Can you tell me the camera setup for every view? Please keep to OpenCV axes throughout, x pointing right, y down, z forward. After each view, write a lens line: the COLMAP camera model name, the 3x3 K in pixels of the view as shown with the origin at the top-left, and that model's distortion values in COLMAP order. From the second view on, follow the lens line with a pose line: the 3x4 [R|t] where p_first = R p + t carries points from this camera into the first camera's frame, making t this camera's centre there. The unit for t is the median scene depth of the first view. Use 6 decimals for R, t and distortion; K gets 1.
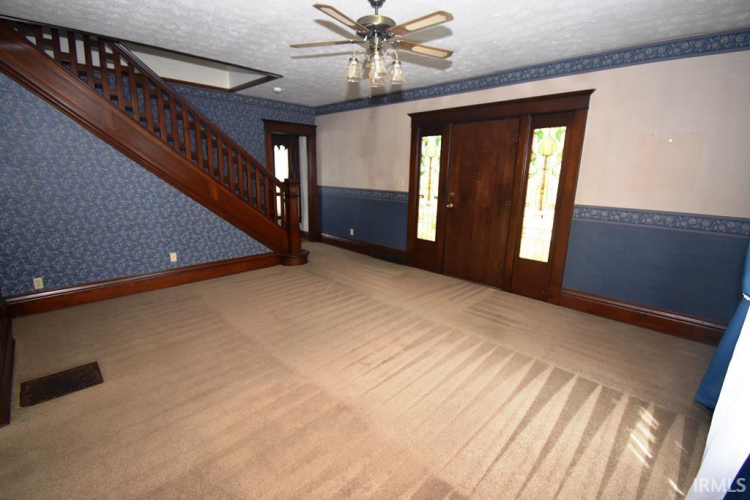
lens RADIAL K [[333.7, 0, 378.9], [0, 333.7, 248.9], [0, 0, 1]] dist [0.017327, -0.023027]
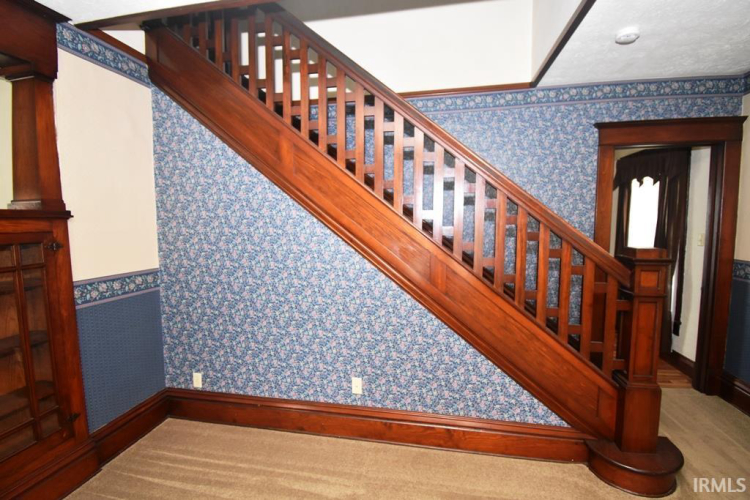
lens RADIAL K [[333.7, 0, 378.9], [0, 333.7, 248.9], [0, 0, 1]] dist [0.017327, -0.023027]
pose [[0.552678, 0.045716, -0.832140, -0.121129], [-0.172156, 0.983221, -0.060323, -0.139864], [0.815420, 0.176597, 0.551275, 0.567522]]
